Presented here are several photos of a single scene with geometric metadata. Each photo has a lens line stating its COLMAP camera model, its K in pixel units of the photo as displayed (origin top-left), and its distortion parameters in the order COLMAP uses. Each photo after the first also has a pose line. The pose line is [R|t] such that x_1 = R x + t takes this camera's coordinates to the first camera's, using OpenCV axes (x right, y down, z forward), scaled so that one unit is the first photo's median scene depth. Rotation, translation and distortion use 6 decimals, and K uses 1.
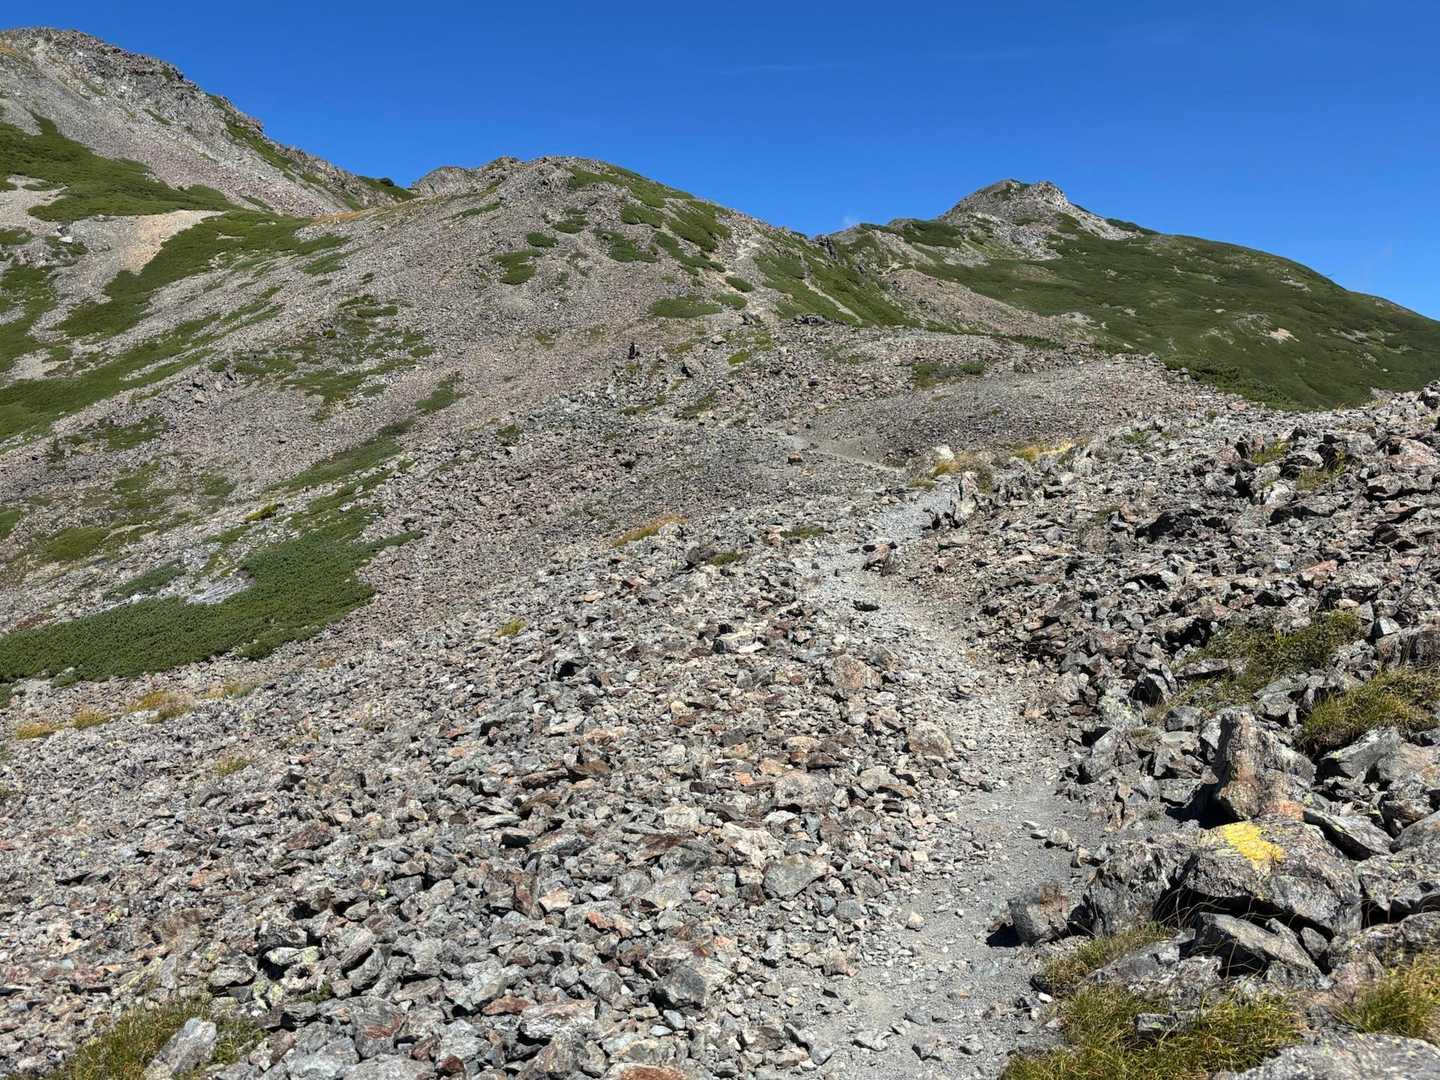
lens RADIAL K [[1262.1, 0, 720.0], [0, 1262.1, 540.0], [0, 0, 1]] dist [0.027176, -0.059206]
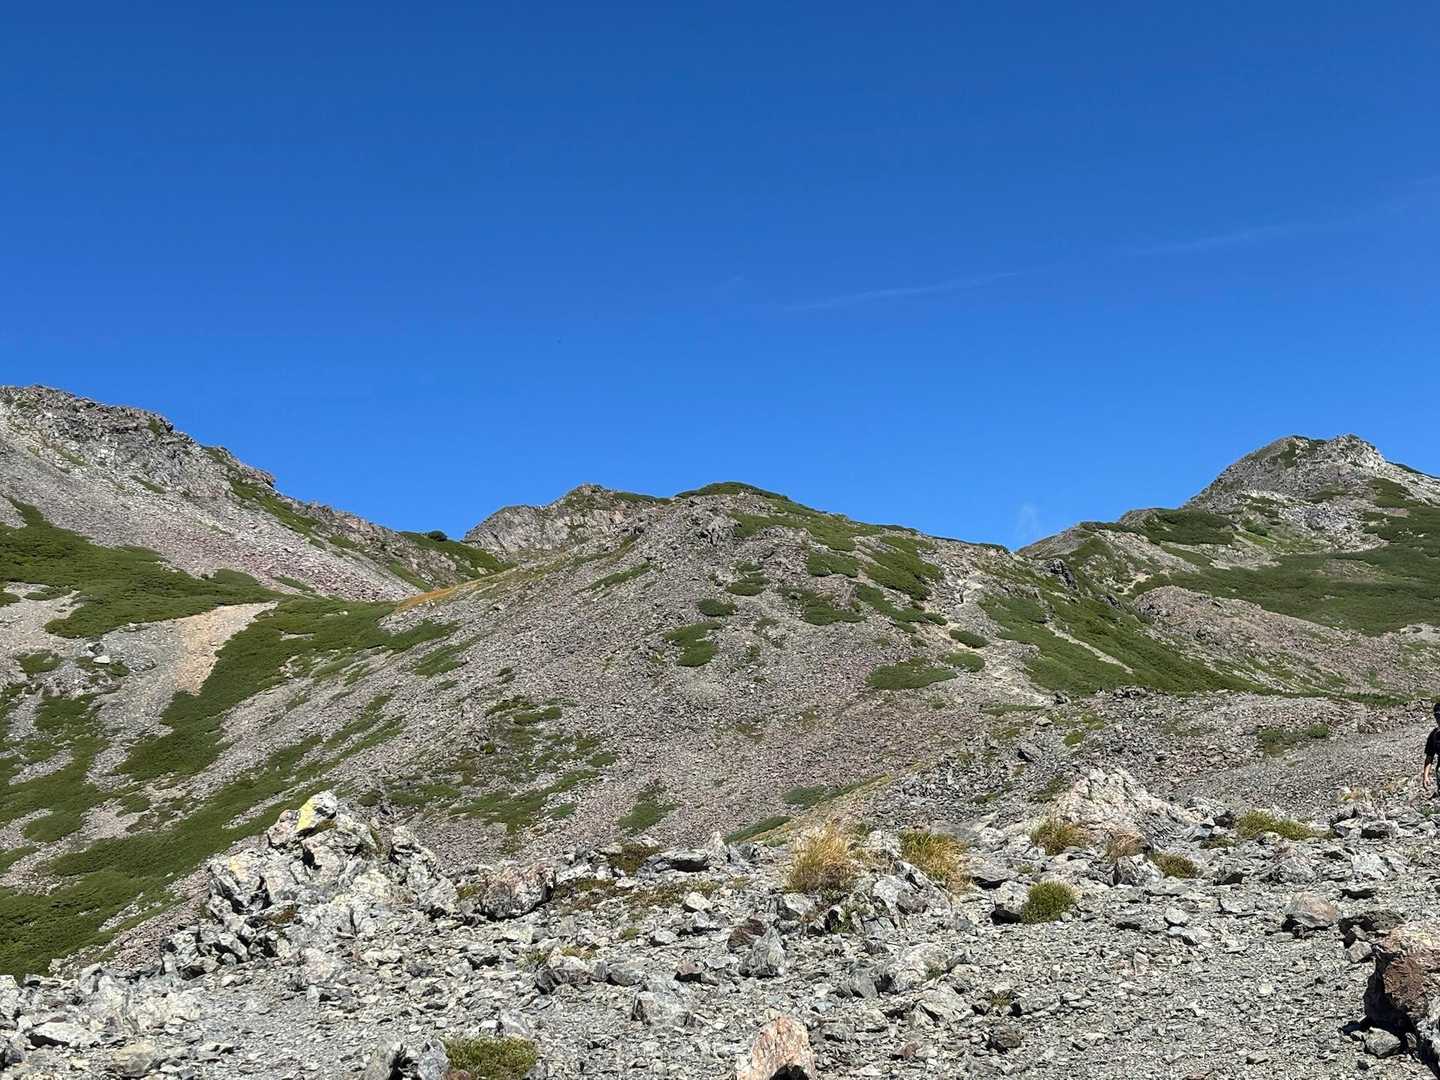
lens RADIAL K [[1956.6, 0, 720.0], [0, 1956.6, 540.0], [0, 0, 1]] dist [0.110807, 0.032072]
pose [[0.993392, -0.093569, -0.066459, -0.048664], [0.074840, 0.967141, -0.242977, 0.020778], [0.087011, 0.236398, 0.967753, -0.193464]]
